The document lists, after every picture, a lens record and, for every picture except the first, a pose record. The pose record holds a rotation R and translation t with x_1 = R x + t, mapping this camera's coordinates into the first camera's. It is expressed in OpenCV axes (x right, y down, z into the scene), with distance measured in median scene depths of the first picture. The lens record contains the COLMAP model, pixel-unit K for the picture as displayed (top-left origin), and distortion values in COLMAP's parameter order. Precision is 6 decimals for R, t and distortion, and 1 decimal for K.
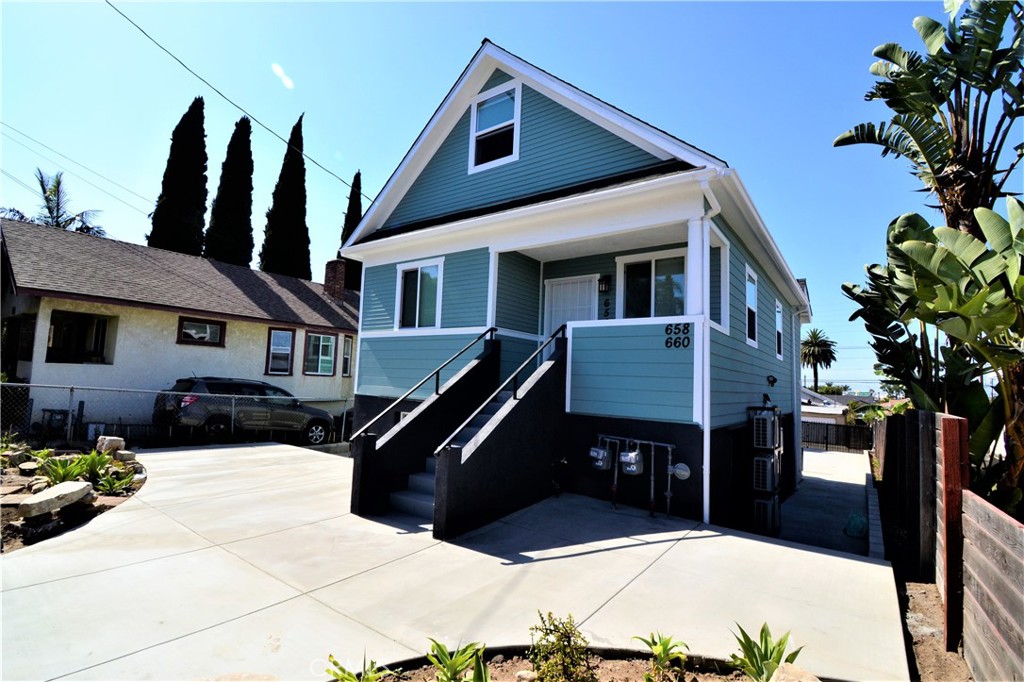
lens RADIAL K [[469.6, 0, 484.0], [0, 469.6, 343.9], [0, 0, 1]] dist [-0.009236, -0.004718]
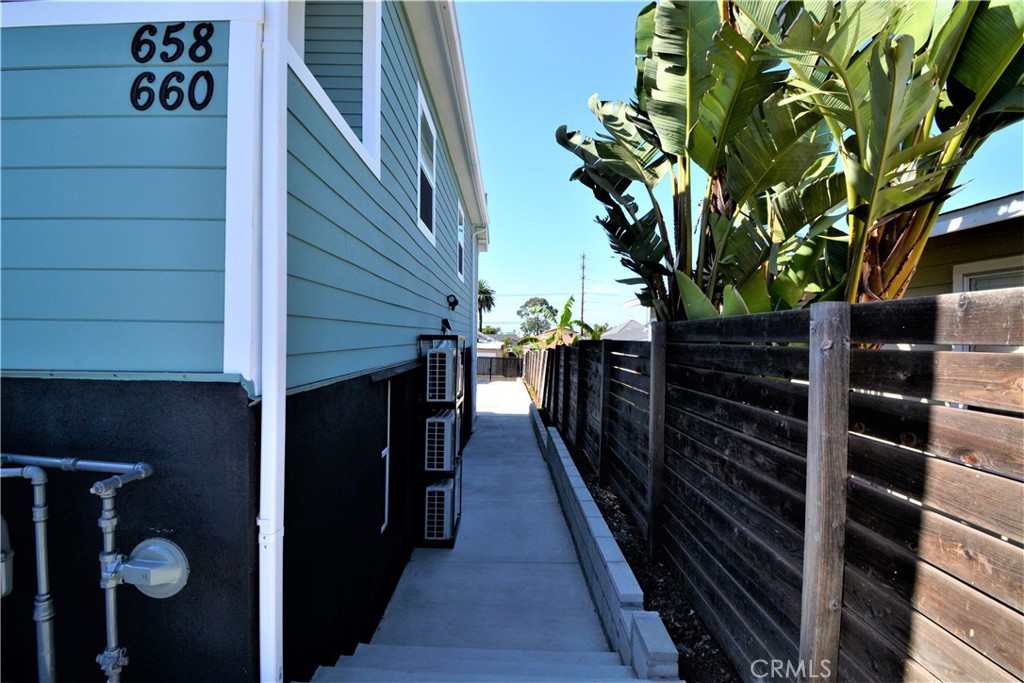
lens RADIAL K [[469.6, 0, 497.5], [0, 469.6, 346.8], [0, 0, 1]] dist [-0.009236, -0.004718]
pose [[0.793717, -0.045423, 0.606589, 0.285917], [-0.029810, 0.993105, 0.113371, 0.079541], [-0.607556, -0.108067, 0.786891, 0.476626]]
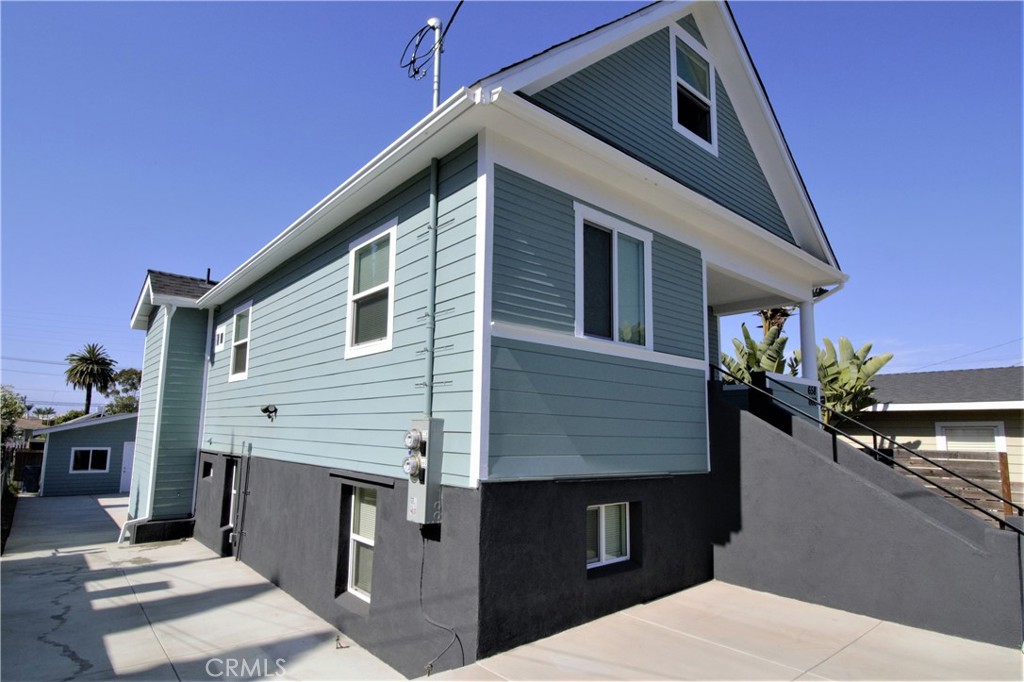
lens RADIAL K [[551.2, 0, 468.3], [0, 551.2, 361.9], [0, 0, 1]] dist [-0.011786, -0.002664]
pose [[0.253540, 0.087472, 0.963362, -0.870129], [-0.091983, 0.993571, -0.066006, 0.050884], [-0.962942, -0.071877, 0.259956, 1.101015]]
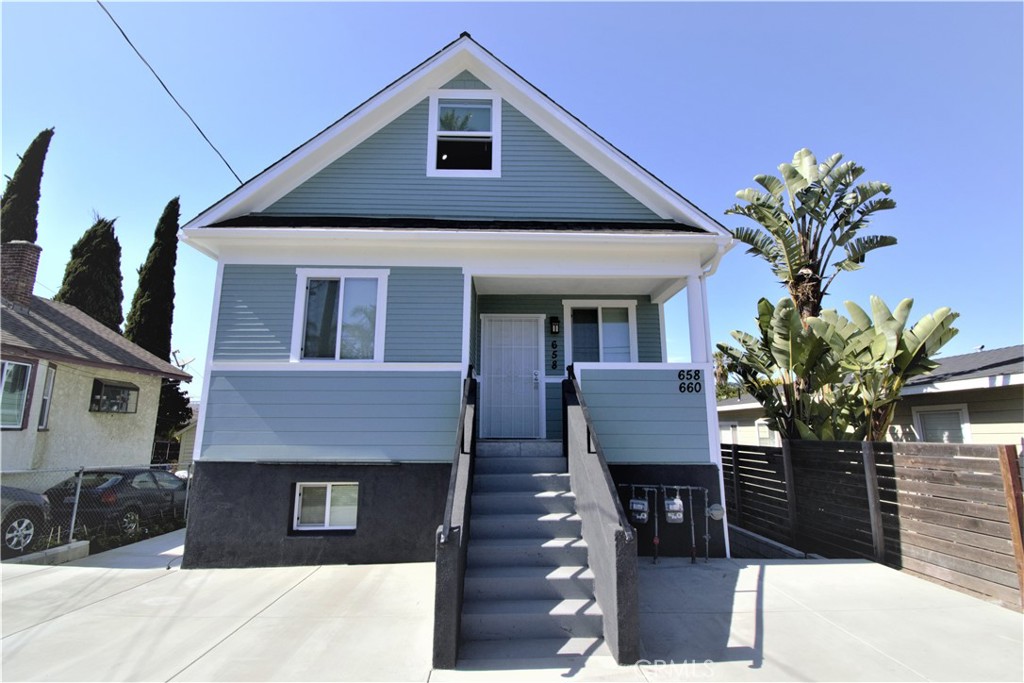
lens RADIAL K [[459.2, 0, 516.8], [0, 459.2, 342.7], [0, 0, 1]] dist [-0.004633, -0.001930]
pose [[0.785629, 0.075432, 0.614082, -0.397304], [-0.019206, 0.995035, -0.097655, 0.003601], [-0.618399, 0.064926, 0.783178, 0.306799]]
